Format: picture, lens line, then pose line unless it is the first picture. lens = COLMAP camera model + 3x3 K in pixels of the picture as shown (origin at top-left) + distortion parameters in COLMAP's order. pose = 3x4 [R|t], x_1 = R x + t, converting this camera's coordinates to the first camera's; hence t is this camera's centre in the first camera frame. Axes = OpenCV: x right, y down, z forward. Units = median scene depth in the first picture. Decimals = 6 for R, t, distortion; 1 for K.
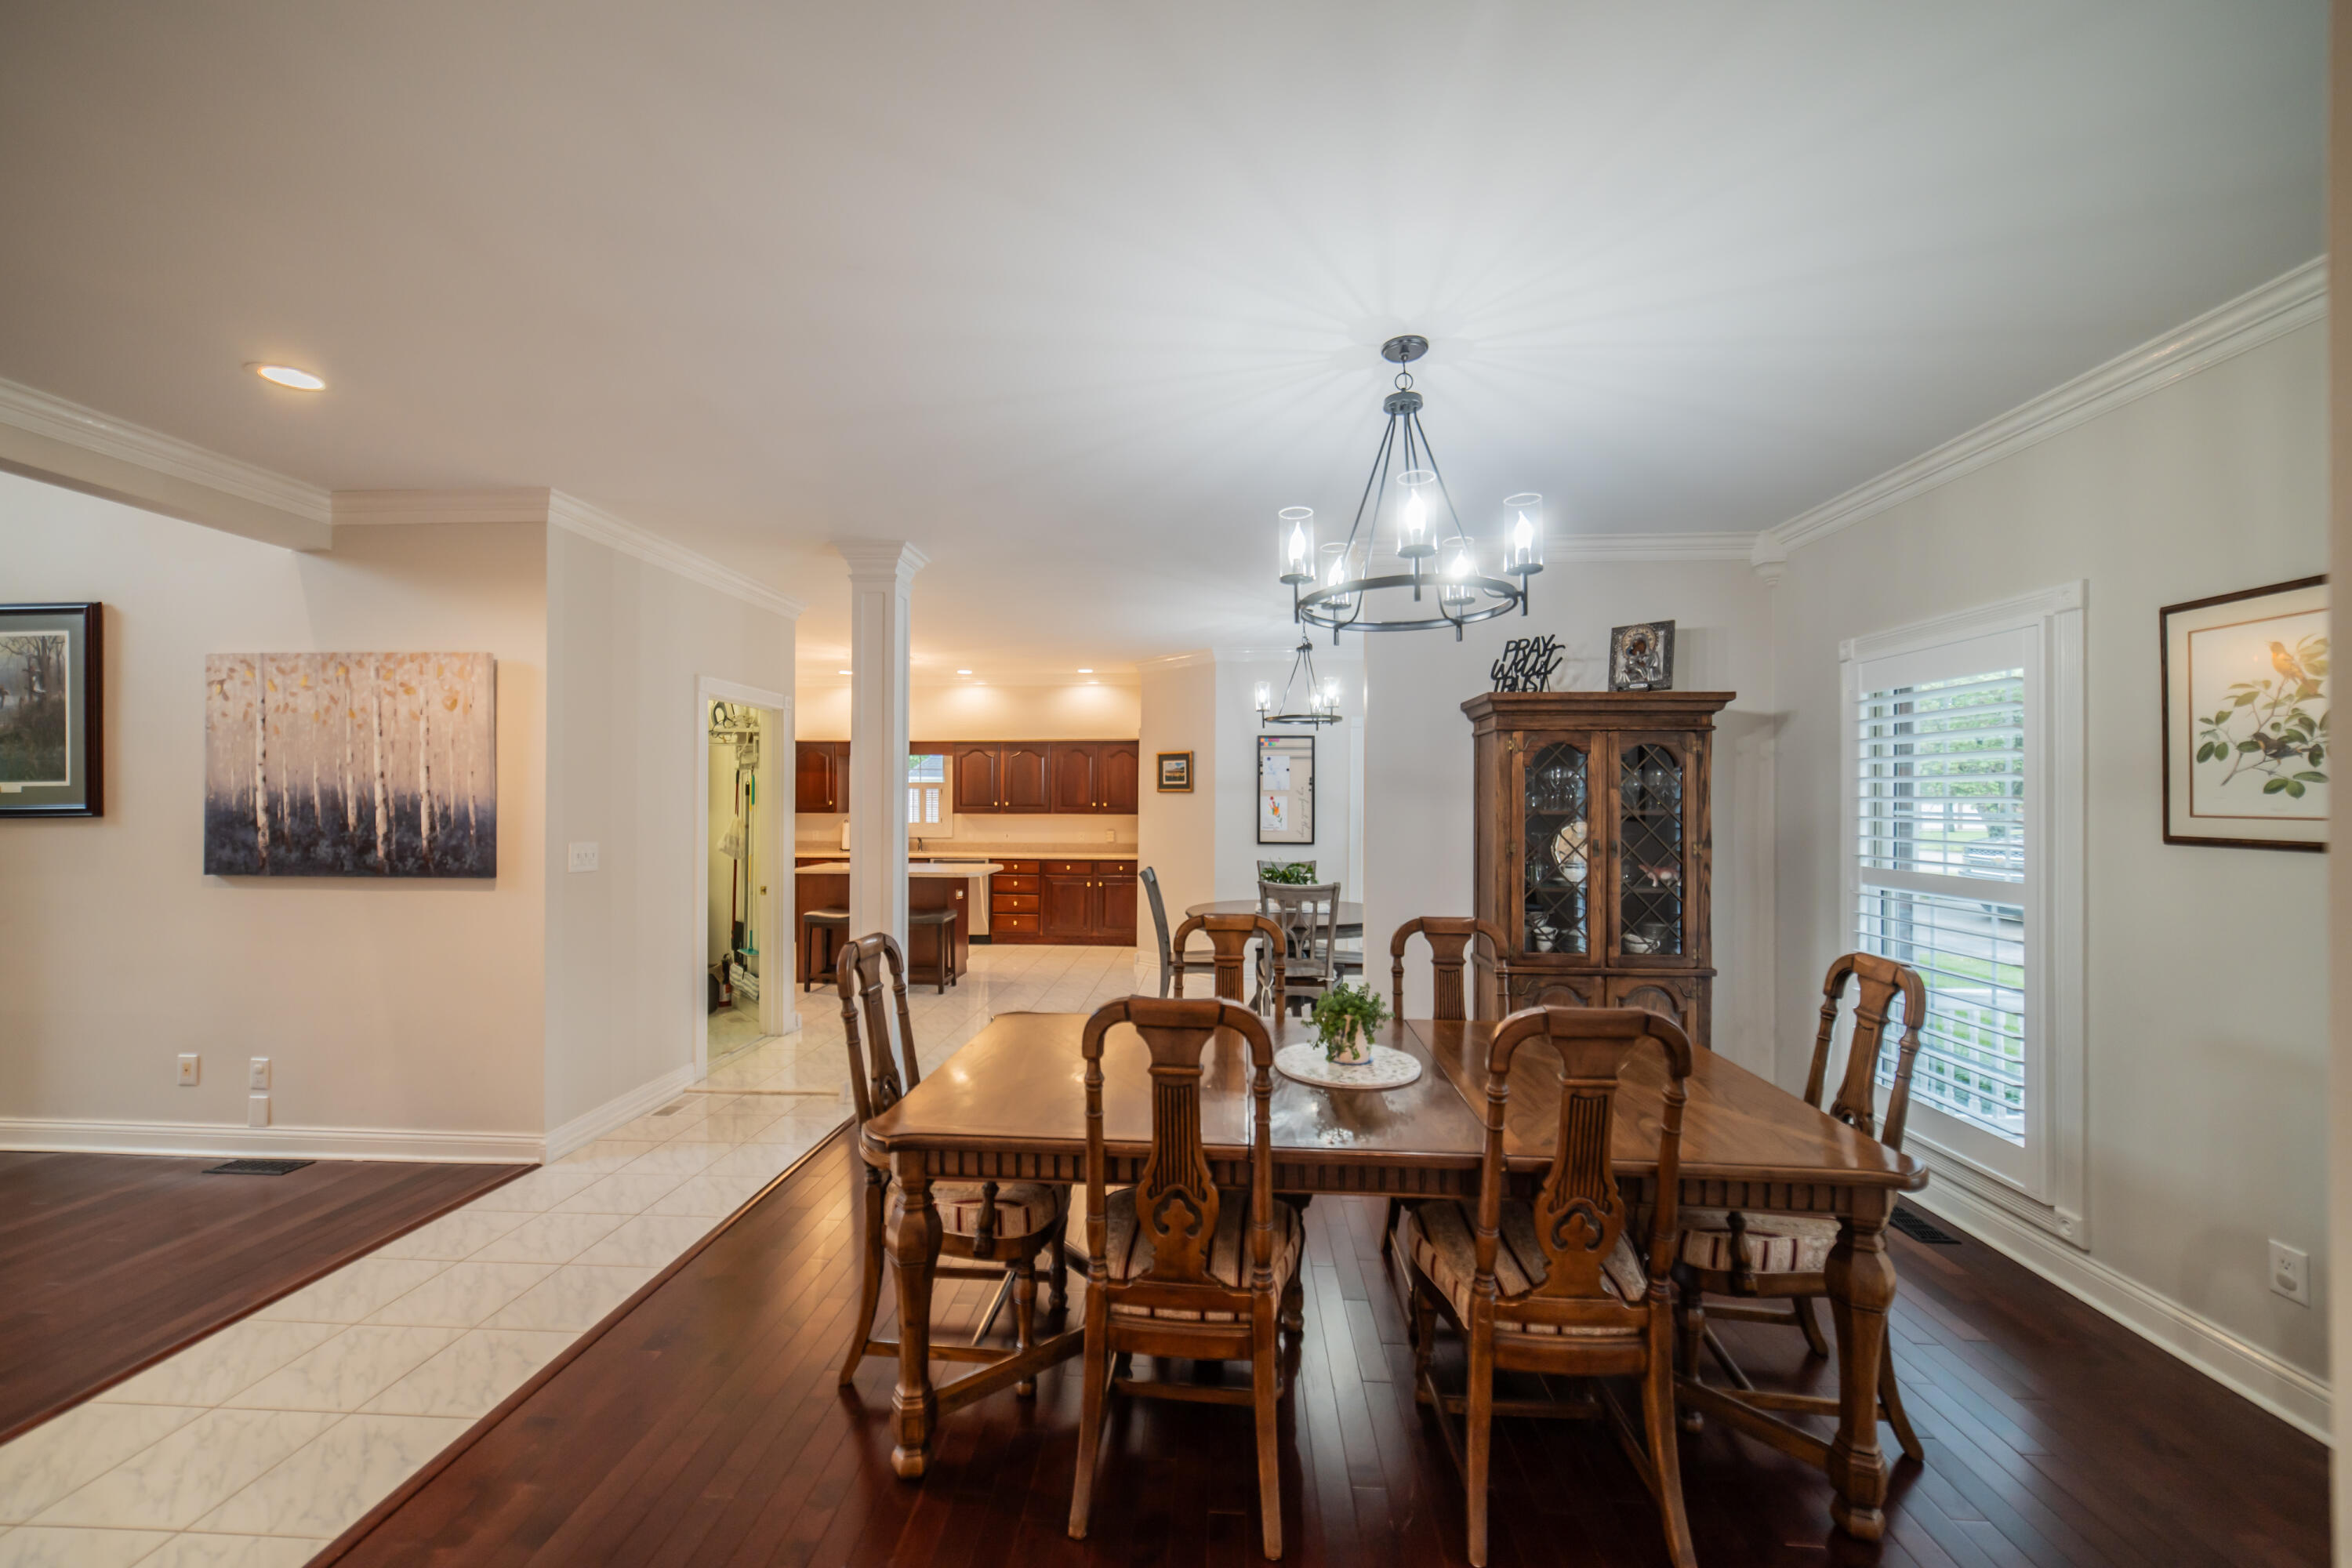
lens RADIAL K [[914.4, 0, 1188.2], [0, 914.4, 796.4], [0, 0, 1]] dist [-0.001139, 0.001708]
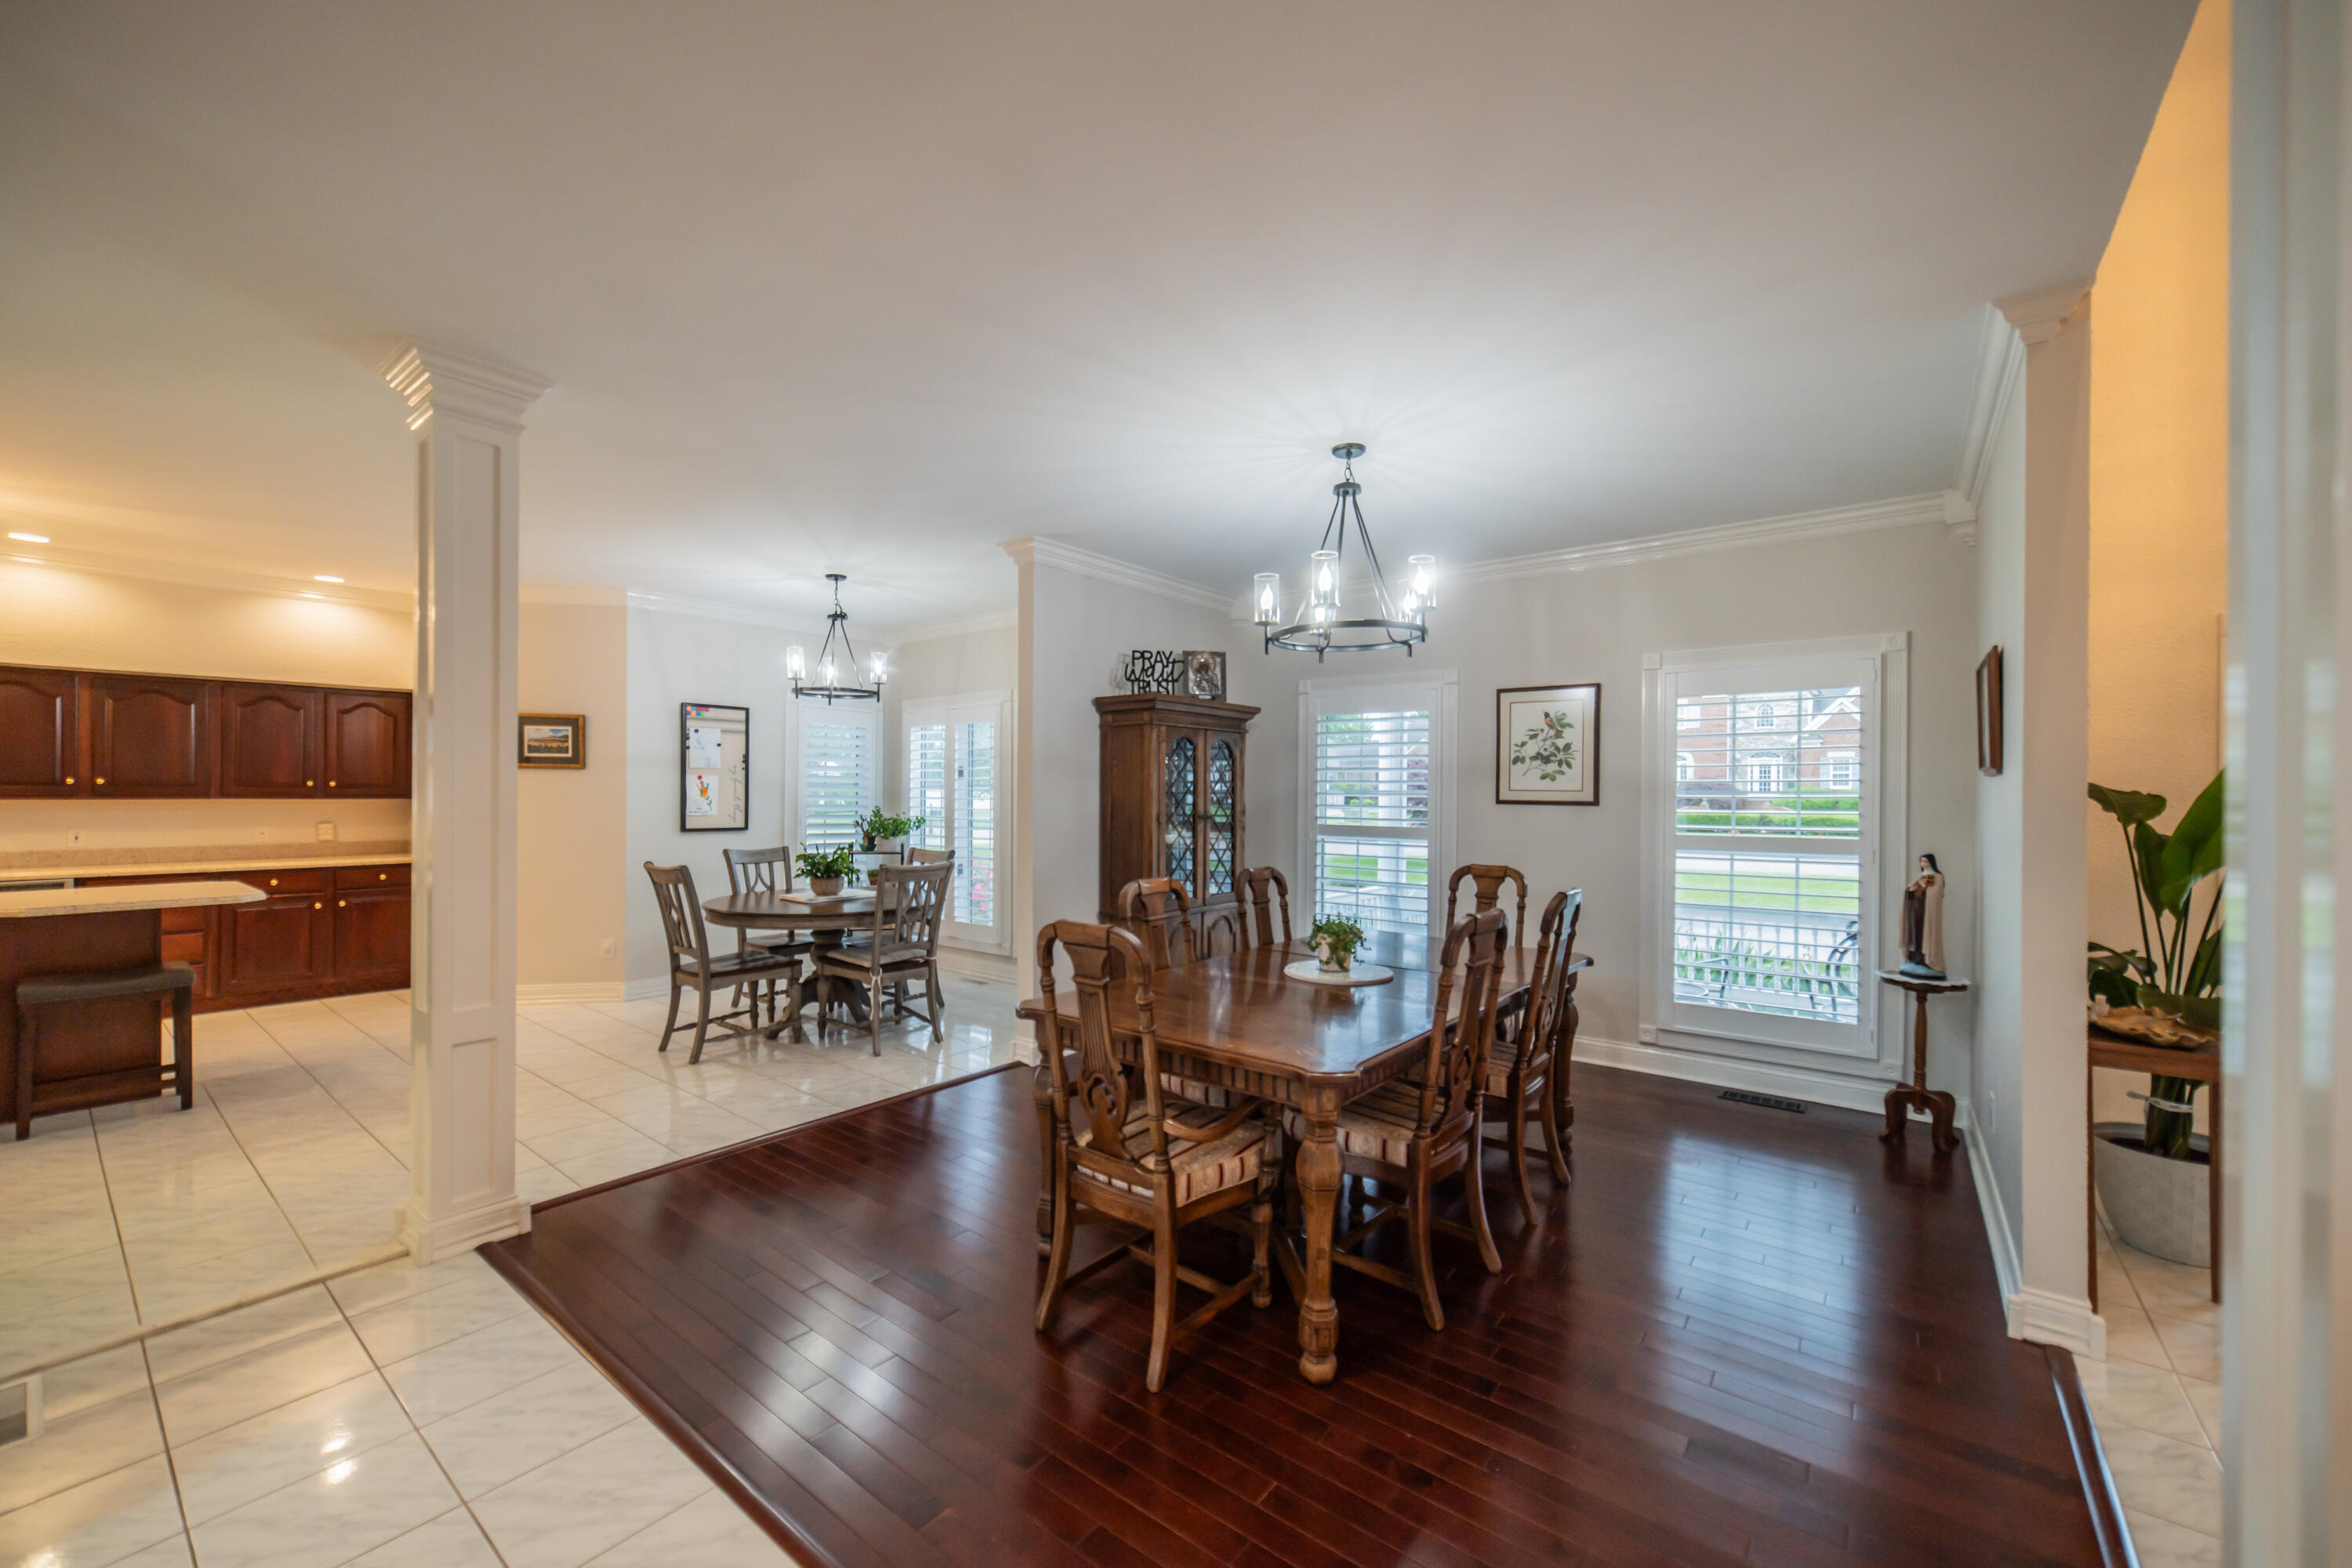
lens RADIAL K [[914.4, 0, 1188.8], [0, 914.4, 800.4], [0, 0, 1]] dist [-0.001139, 0.001708]
pose [[0.587384, -0.006906, 0.809279, -0.688295], [-0.008956, 0.999847, 0.015033, 0.013507], [-0.809259, -0.016078, 0.587232, 0.247207]]
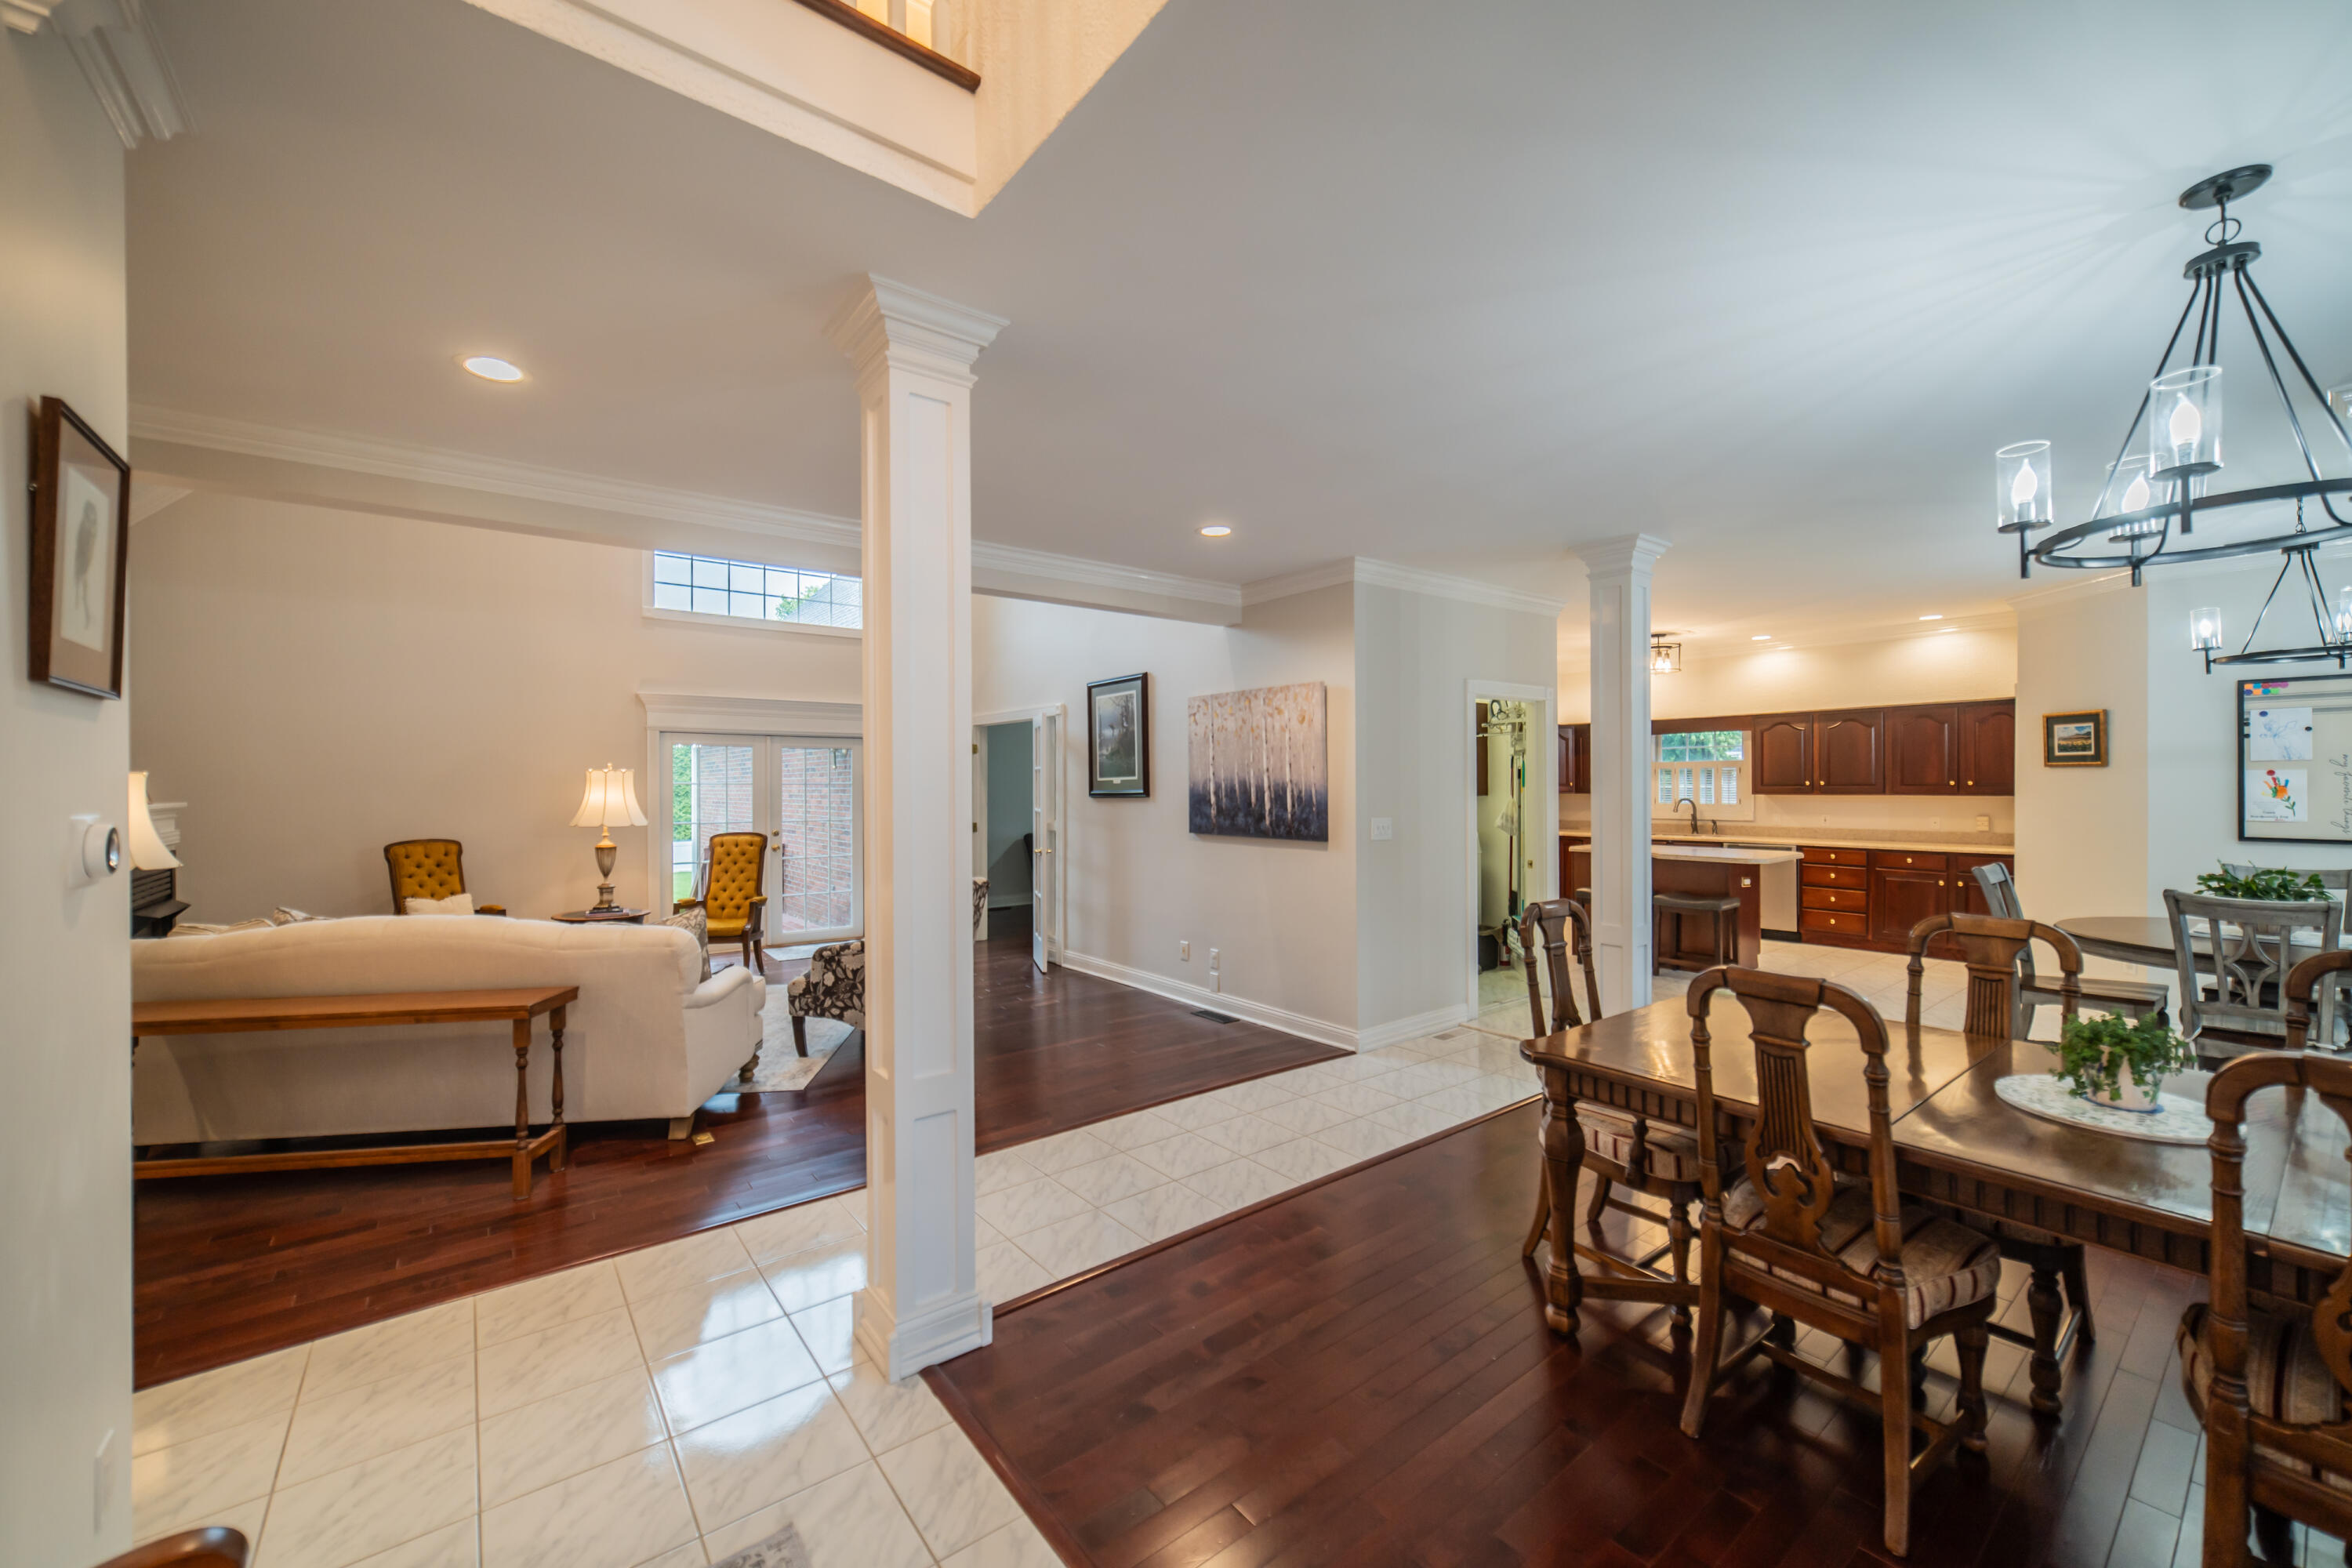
lens RADIAL K [[914.4, 0, 1170.4], [0, 914.4, 787.5], [0, 0, 1]] dist [-0.001139, 0.001708]
pose [[0.655509, -0.004796, -0.755172, 0.143016], [0.014392, 0.999878, 0.006142, -0.005979], [0.755050, -0.014895, 0.655498, -0.099938]]
